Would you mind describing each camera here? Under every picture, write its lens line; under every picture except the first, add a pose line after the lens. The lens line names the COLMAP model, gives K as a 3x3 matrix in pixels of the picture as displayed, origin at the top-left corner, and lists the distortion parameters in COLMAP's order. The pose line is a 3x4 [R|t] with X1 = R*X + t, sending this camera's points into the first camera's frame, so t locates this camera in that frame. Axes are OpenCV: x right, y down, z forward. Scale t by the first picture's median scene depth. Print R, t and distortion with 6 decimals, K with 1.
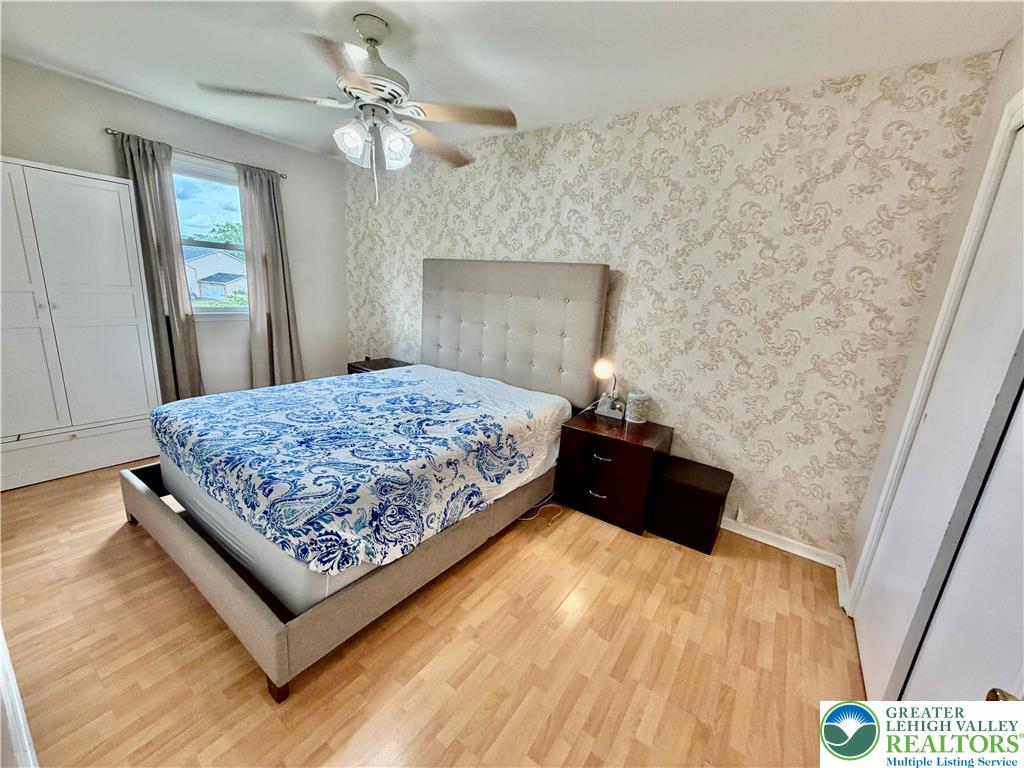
lens RADIAL K [[407.0, 0, 510.1], [0, 407.0, 385.3], [0, 0, 1]] dist [-0.001074, 0.000534]
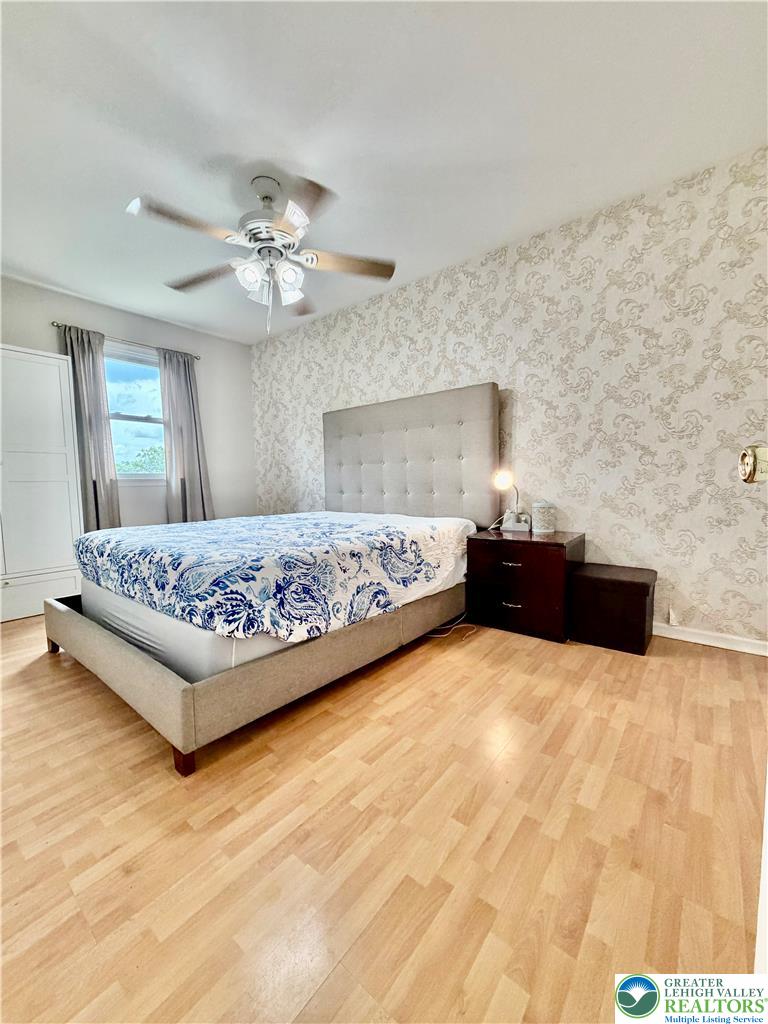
lens RADIAL K [[407.0, 0, 385.7], [0, 407.0, 513.5], [0, 0, 1]] dist [-0.001074, 0.000534]
pose [[0.993918, -0.082941, -0.072439, 0.010065], [0.070423, 0.984452, -0.160919, 0.221676], [0.084659, 0.154839, 0.984306, 0.006946]]
